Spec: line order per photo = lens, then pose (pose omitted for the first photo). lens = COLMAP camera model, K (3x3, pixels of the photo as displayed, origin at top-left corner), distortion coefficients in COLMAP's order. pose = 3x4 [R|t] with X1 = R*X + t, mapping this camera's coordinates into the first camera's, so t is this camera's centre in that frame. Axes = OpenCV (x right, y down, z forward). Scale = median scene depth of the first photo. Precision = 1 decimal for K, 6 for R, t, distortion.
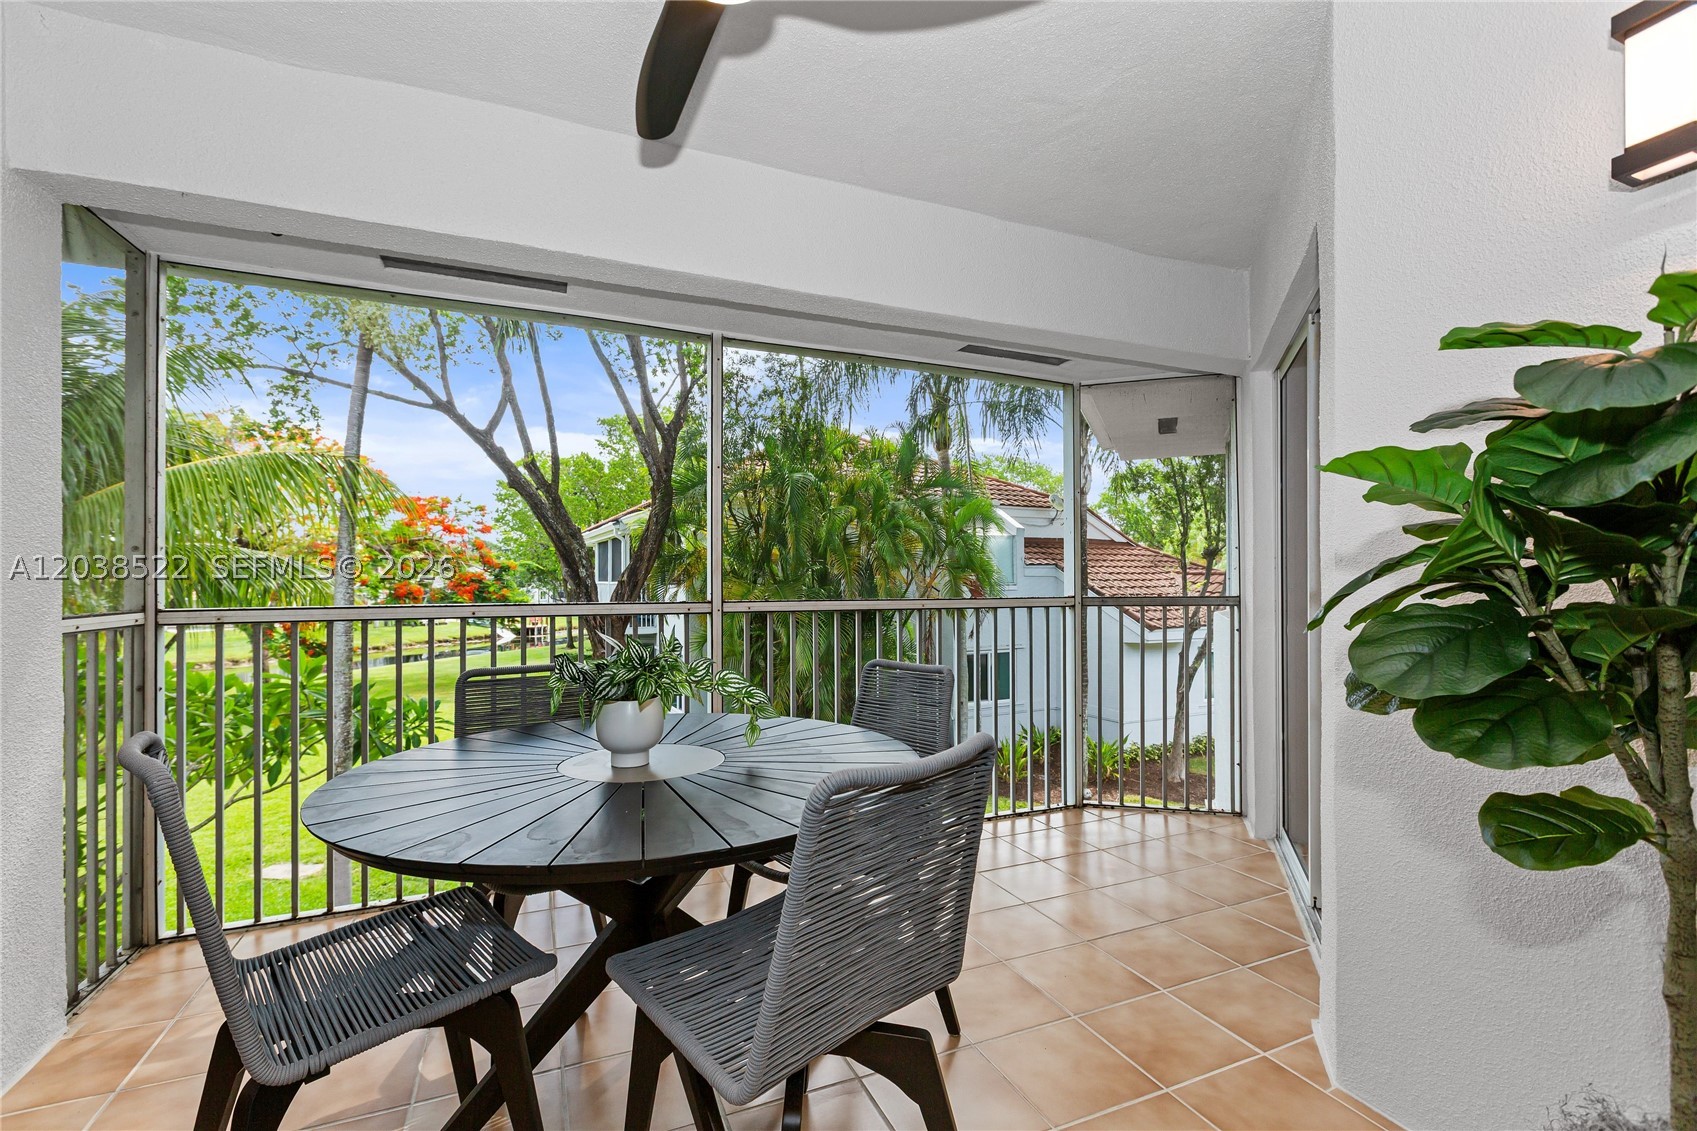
lens RADIAL K [[753.6, 0, 850.7], [0, 753.6, 542.6], [0, 0, 1]] dist [-0.003781, 0.000188]
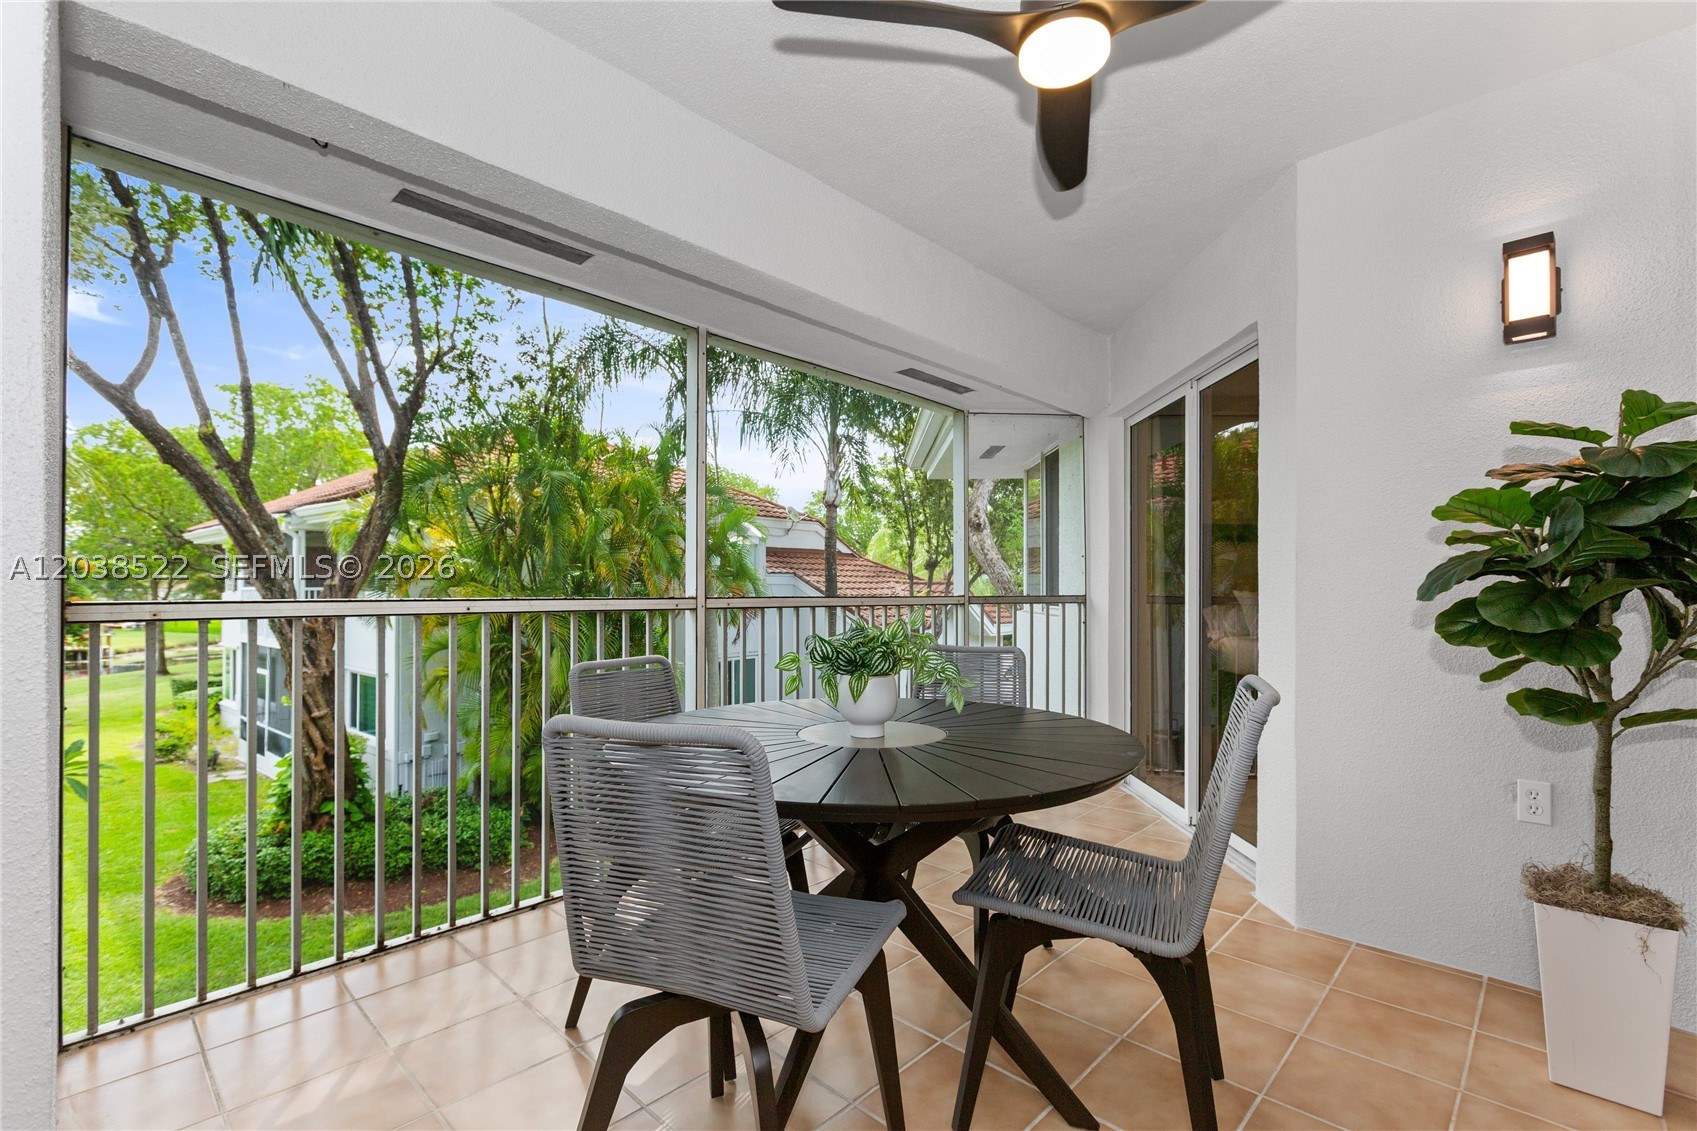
lens RADIAL K [[761.6, 0, 845.2], [0, 761.6, 582.9], [0, 0, 1]] dist [0.002708, 0.000141]
pose [[0.921419, 0.008277, 0.388481, -0.104034], [-0.023953, 0.999082, 0.035525, 0.004506], [-0.387831, -0.042039, 0.920771, -0.001338]]
